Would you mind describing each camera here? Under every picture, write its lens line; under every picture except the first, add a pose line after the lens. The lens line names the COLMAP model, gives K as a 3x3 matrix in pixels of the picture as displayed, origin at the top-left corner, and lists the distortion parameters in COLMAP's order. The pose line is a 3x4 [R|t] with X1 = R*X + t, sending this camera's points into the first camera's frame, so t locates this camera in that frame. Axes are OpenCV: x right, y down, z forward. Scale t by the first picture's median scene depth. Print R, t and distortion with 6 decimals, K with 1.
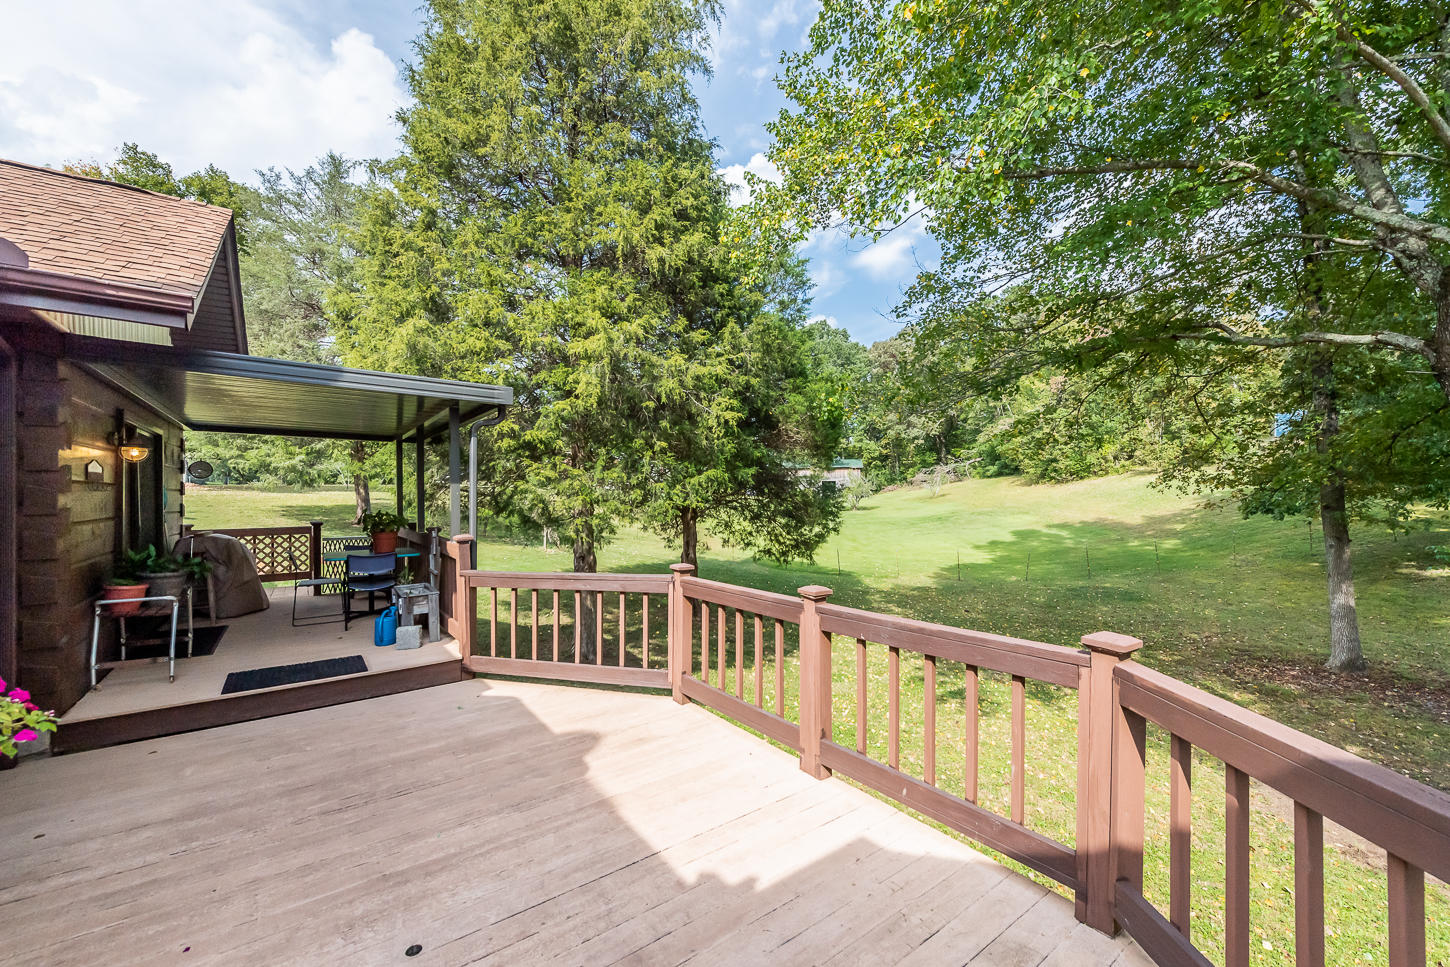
lens RADIAL K [[574.5, 0, 715.7], [0, 574.5, 496.9], [0, 0, 1]] dist [-0.000211, -0.000018]
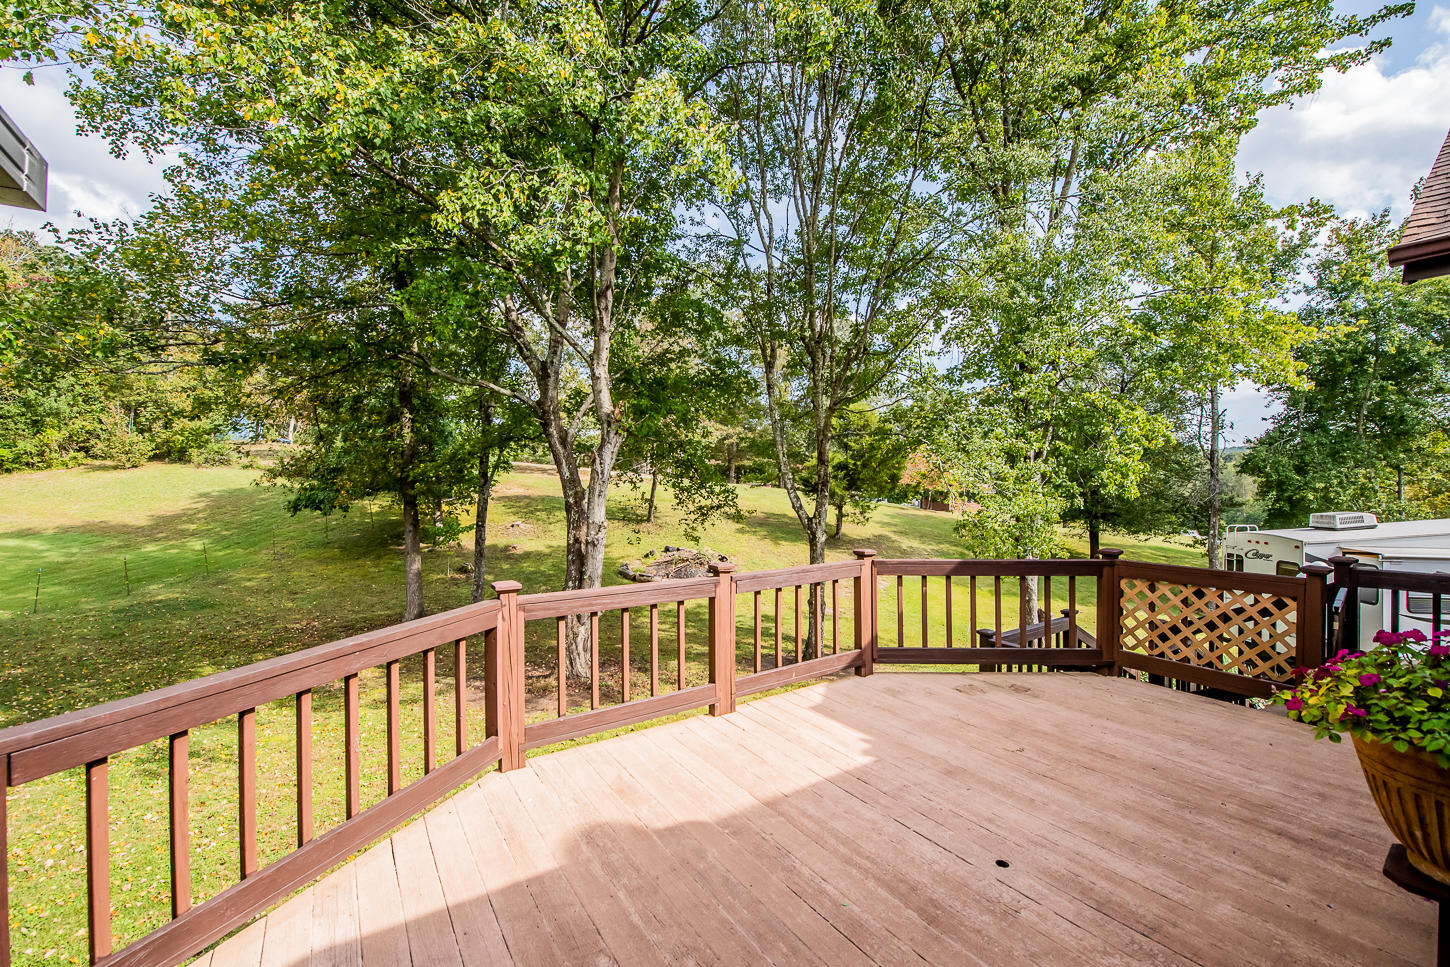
lens RADIAL K [[574.5, 0, 715.7], [0, 574.5, 496.9], [0, 0, 1]] dist [-0.000211, -0.000018]
pose [[0.052808, -0.007660, 0.998575, -1.610946], [0.005036, 0.999960, 0.007404, -0.008386], [-0.998592, 0.004638, 0.052844, 1.397267]]
